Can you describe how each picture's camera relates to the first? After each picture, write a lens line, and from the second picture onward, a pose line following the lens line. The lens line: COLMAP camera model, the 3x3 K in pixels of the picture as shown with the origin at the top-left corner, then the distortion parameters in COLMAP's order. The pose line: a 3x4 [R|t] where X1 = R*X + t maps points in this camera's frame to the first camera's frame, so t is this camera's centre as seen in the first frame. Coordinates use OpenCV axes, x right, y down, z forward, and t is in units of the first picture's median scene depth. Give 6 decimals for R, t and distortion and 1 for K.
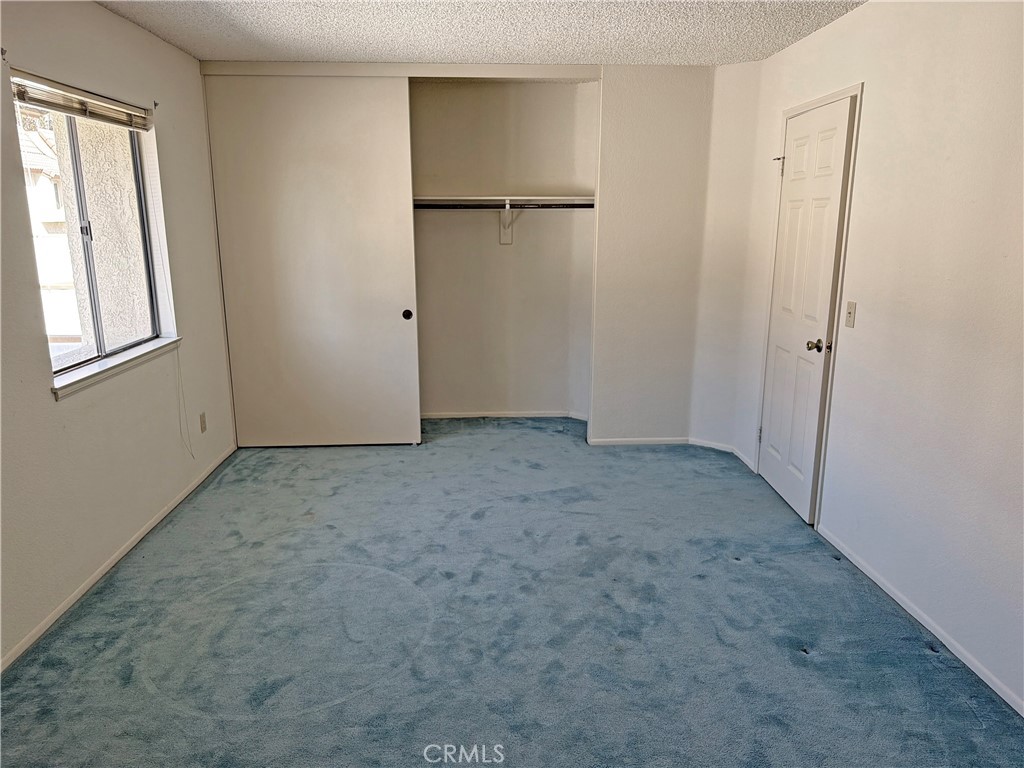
lens RADIAL K [[726.8, 0, 511.8], [0, 726.8, 385.3], [0, 0, 1]] dist [0.031902, -0.001110]
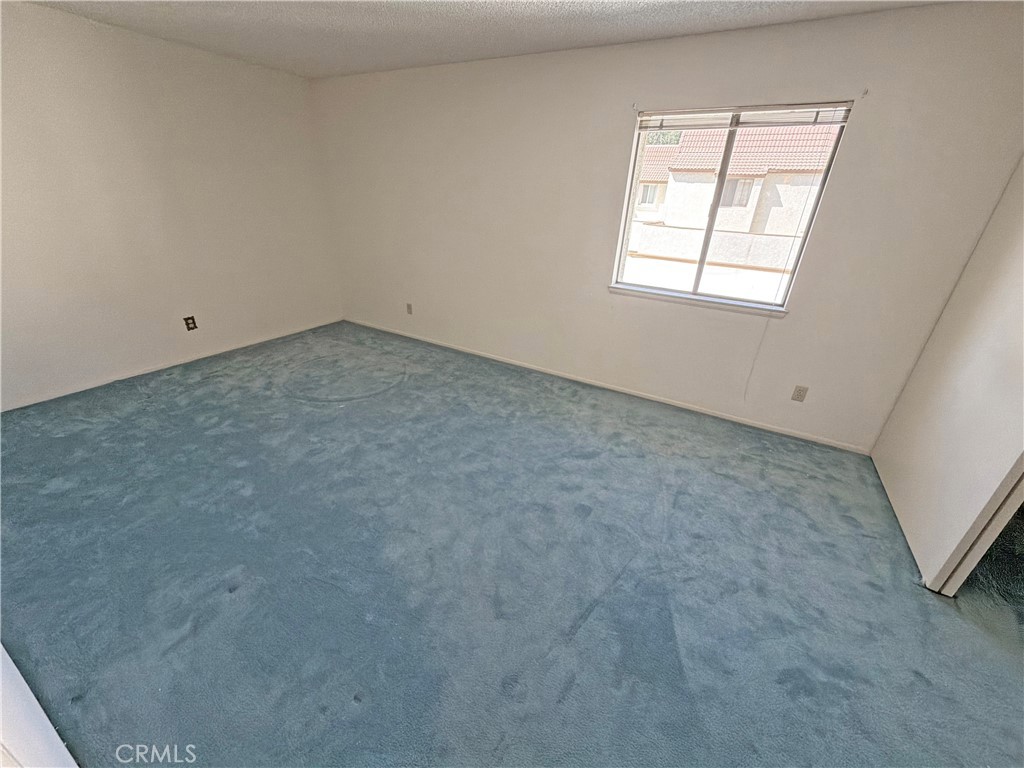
lens RADIAL K [[406.4, 0, 509.6], [0, 406.4, 385.4], [0, 0, 1]] dist [-0.009055, -0.000208]
pose [[-0.541221, 0.332292, -0.772439, 0.325238], [-0.230445, 0.824826, 0.516292, -0.187738], [0.808687, 0.457433, -0.369838, 0.860320]]
